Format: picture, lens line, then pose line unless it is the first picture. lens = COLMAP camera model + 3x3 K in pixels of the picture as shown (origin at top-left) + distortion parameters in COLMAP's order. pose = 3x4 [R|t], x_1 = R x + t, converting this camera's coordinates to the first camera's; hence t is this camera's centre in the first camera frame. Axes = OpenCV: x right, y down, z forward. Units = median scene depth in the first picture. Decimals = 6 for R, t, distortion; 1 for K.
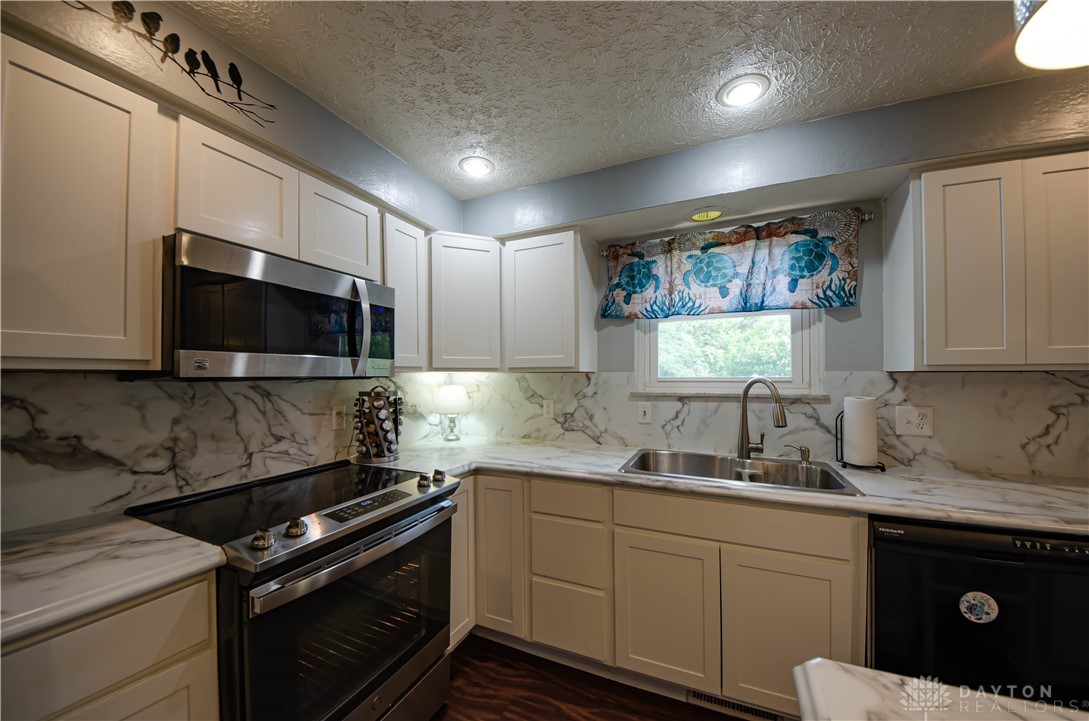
lens RADIAL K [[395.5, 0, 545.0], [0, 395.5, 371.3], [0, 0, 1]] dist [-0.000735, -0.012820]
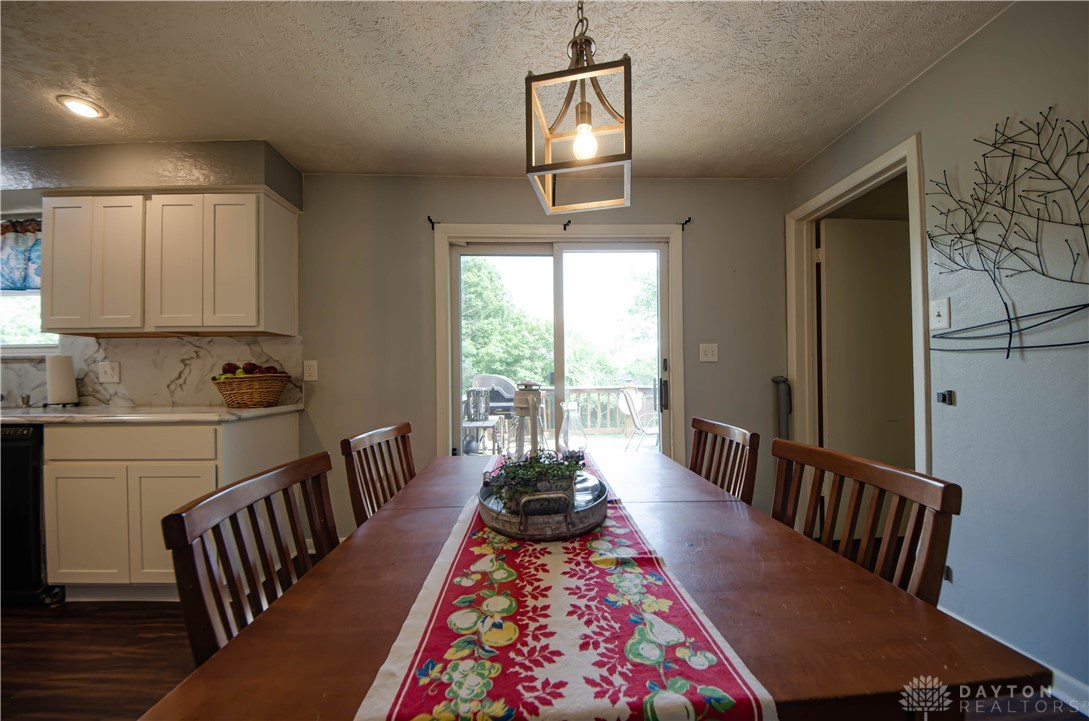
lens RADIAL K [[377.1, 0, 546.5], [0, 377.1, 330.5], [0, 0, 1]] dist [-0.000365, -0.000065]
pose [[0.905731, -0.003125, 0.423841, 1.470517], [0.006653, 0.999954, -0.006845, -0.004336], [-0.423800, 0.009019, 0.905711, -0.744607]]
